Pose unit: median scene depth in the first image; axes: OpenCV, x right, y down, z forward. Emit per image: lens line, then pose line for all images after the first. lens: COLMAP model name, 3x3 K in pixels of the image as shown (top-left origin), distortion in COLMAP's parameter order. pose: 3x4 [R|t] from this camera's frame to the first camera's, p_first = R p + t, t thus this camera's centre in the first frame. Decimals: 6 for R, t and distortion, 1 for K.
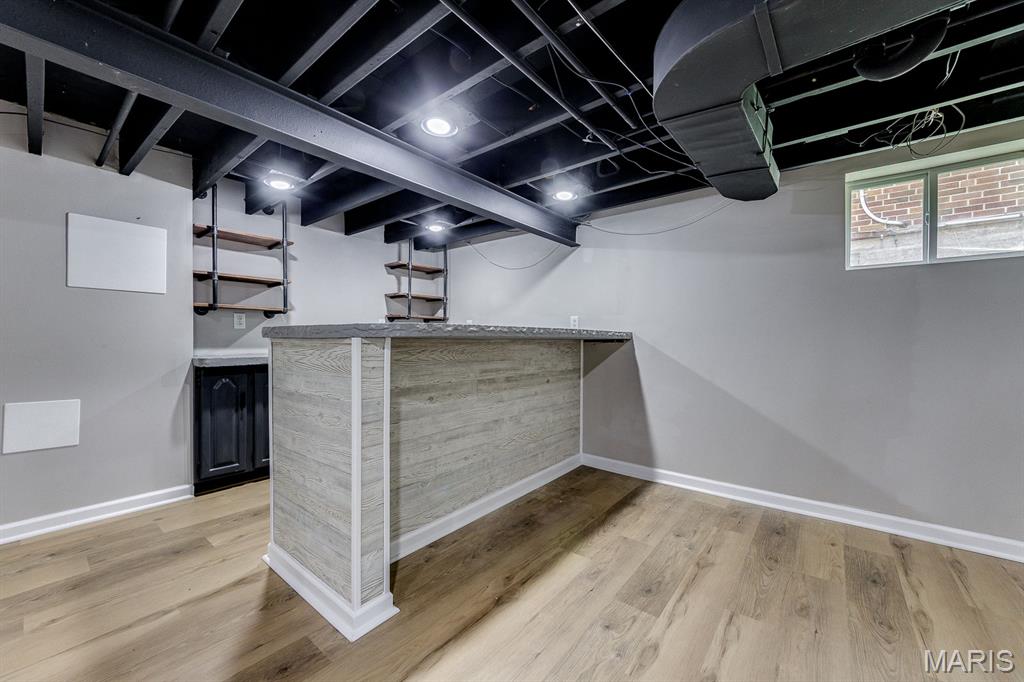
lens RADIAL K [[410.5, 0, 514.0], [0, 410.5, 338.5], [0, 0, 1]] dist [0.002955, 0.000191]
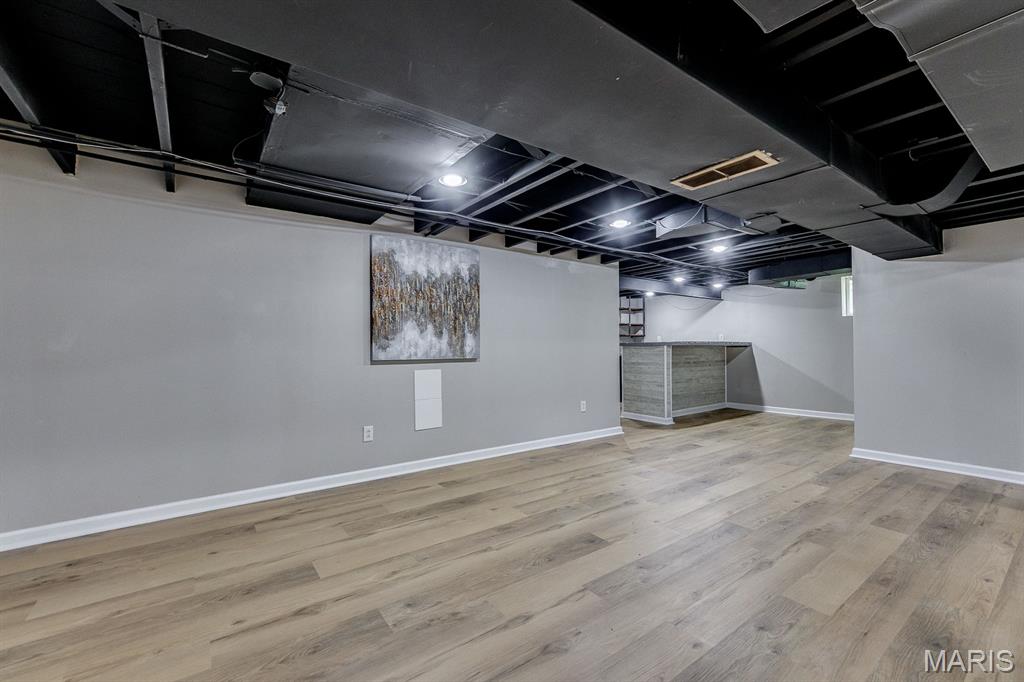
lens RADIAL K [[450.2, 0, 513.5], [0, 450.2, 350.5], [0, 0, 1]] dist [-0.003585, -0.000042]
pose [[0.977080, -0.005904, -0.212789, -0.339700], [0.008434, 0.999904, 0.010984, -0.006644], [0.212703, -0.012527, 0.977037, -1.242191]]
